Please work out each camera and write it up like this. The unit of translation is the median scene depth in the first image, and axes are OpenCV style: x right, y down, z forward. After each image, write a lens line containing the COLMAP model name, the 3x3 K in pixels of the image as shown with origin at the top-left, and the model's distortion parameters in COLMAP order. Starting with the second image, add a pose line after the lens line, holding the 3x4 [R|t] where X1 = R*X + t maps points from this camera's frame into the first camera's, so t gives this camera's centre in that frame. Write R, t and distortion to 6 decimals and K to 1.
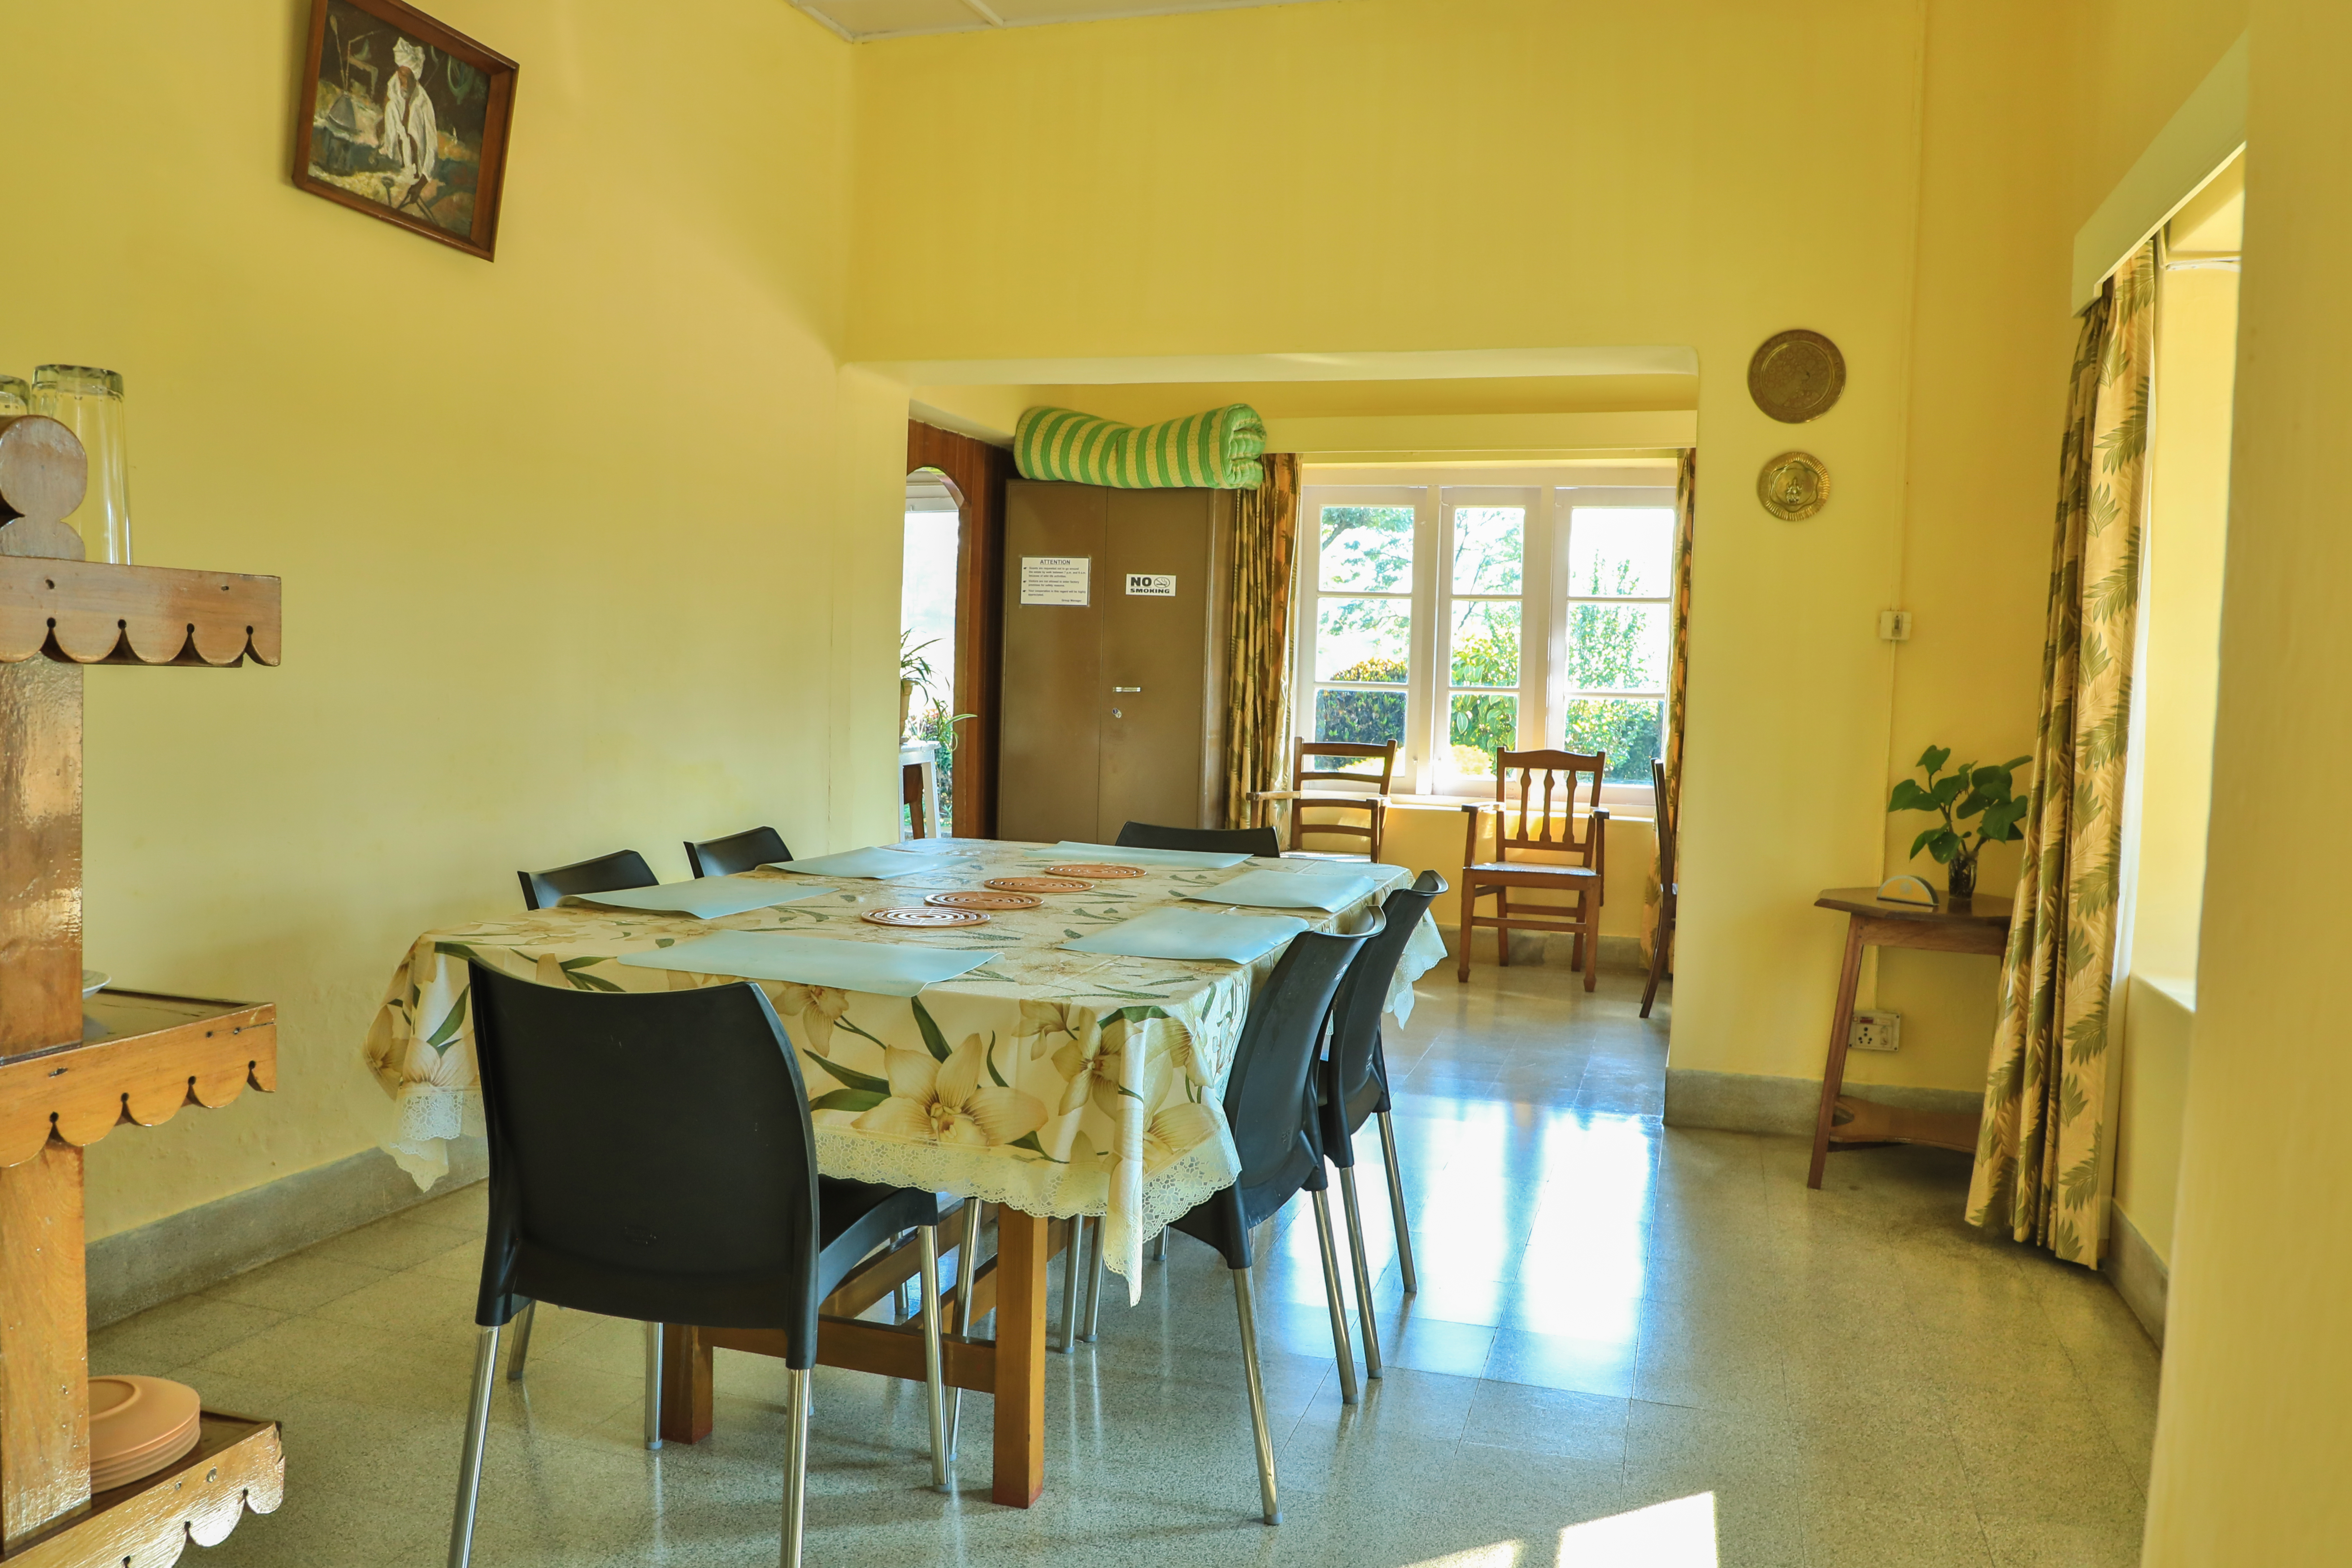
lens RADIAL K [[1715.8, 0, 1198.5], [0, 1715.8, 780.6], [0, 0, 1]] dist [-0.075121, 0.004070]
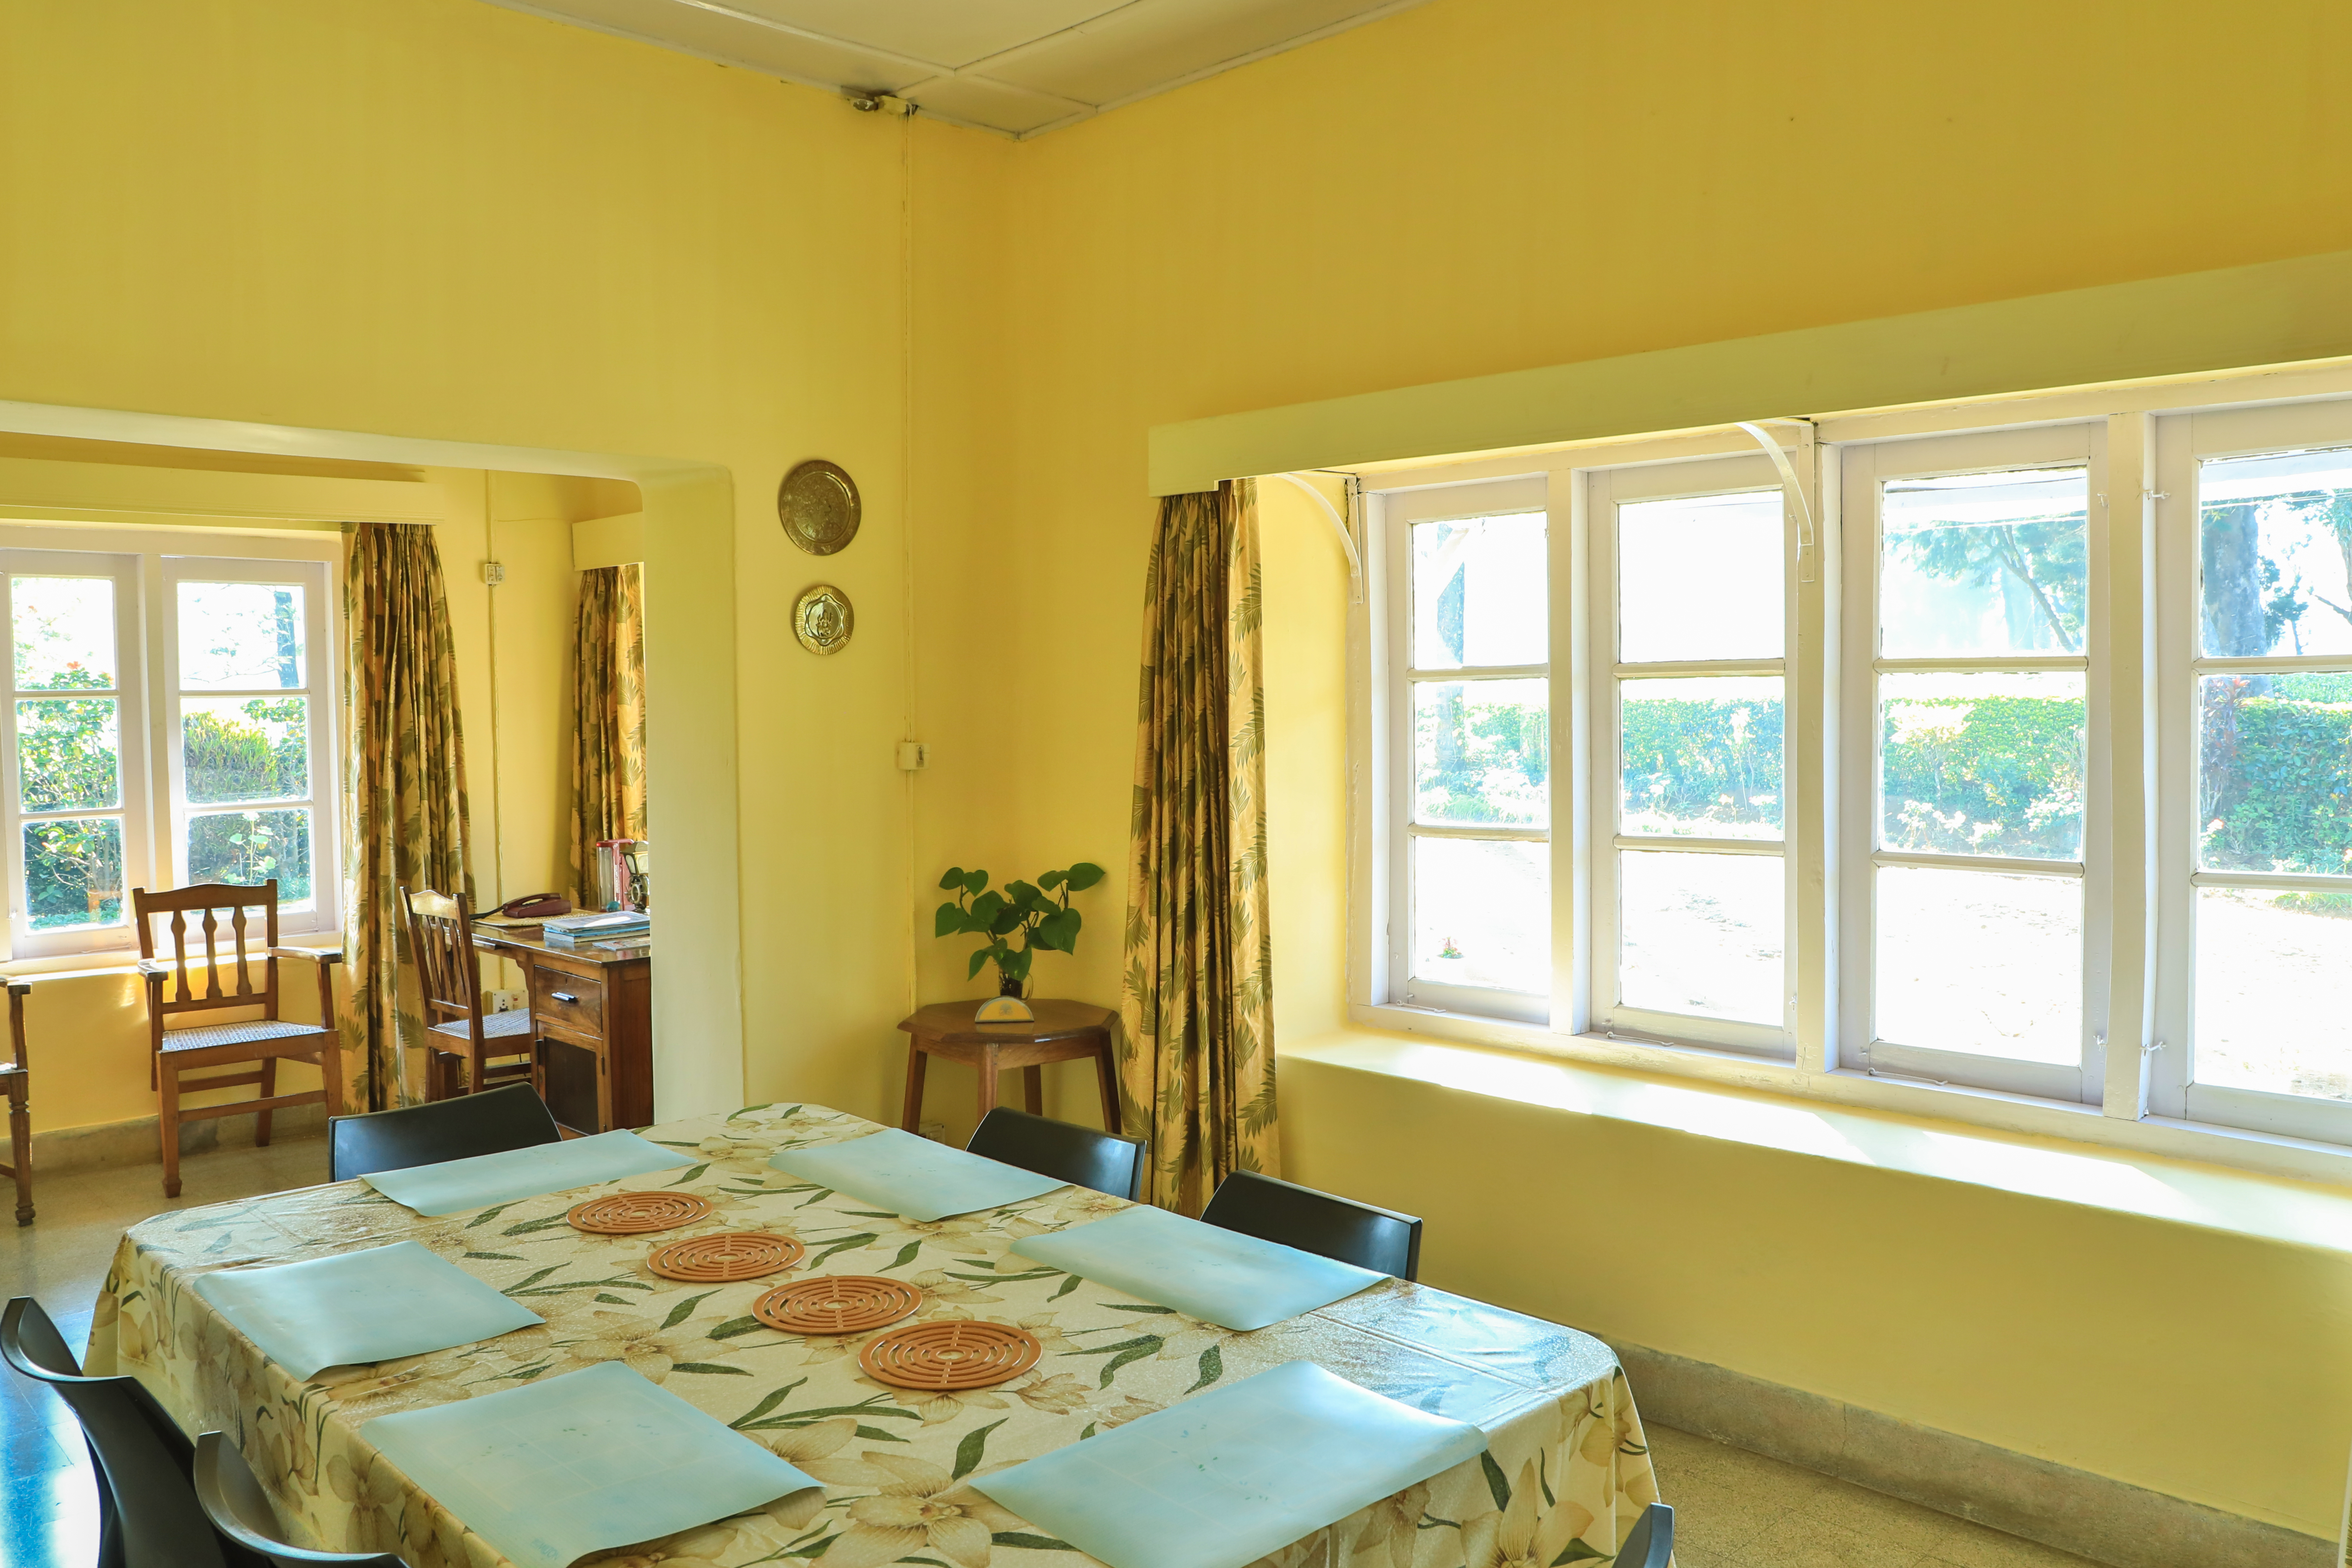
lens RADIAL K [[1715.8, 0, 1198.5], [0, 1715.8, 780.6], [0, 0, 1]] dist [-0.075121, 0.004070]
pose [[0.482096, -0.070379, 0.873287, -0.433712], [0.073573, 0.996500, 0.039692, -0.108601], [-0.873024, 0.045115, 0.485586, 0.348660]]
